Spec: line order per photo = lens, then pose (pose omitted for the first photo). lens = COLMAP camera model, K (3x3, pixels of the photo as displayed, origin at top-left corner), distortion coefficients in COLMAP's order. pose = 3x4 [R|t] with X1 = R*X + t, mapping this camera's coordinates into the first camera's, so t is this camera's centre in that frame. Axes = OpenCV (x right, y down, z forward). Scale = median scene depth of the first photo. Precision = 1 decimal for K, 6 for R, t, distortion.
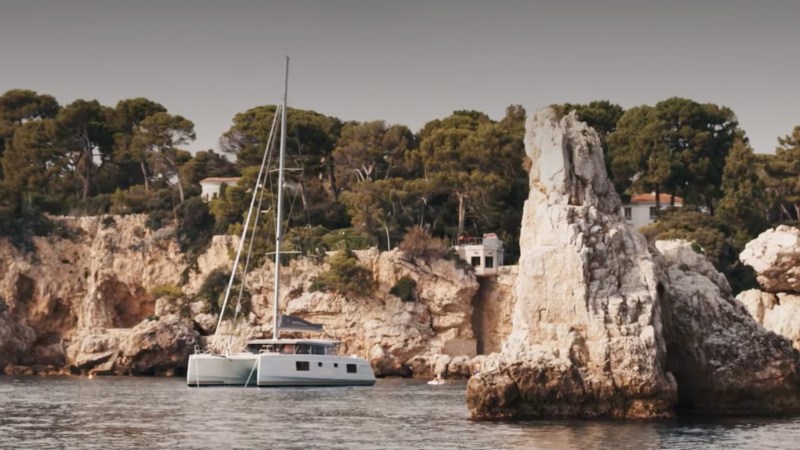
lens RADIAL K [[1611.3, 0, 401.0], [0, 1611.3, 226.2], [0, 0, 1]] dist [0.040370, 0.000000]
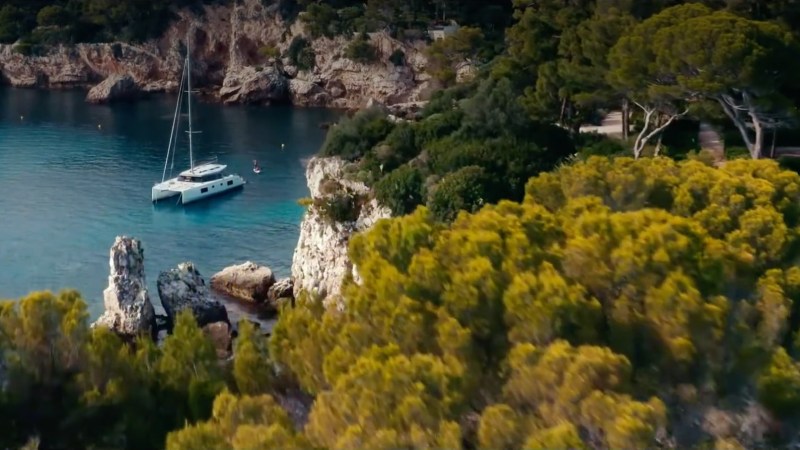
lens RADIAL K [[1611.3, 0, 399.4], [0, 1611.3, 224.7], [0, 0, 1]] dist [0.040370, 0.000000]
pose [[0.953184, 0.052434, -0.297811, 0.498697], [0.058674, 0.934064, 0.352252, -0.377678], [0.296644, -0.353235, 0.887258, -0.516289]]
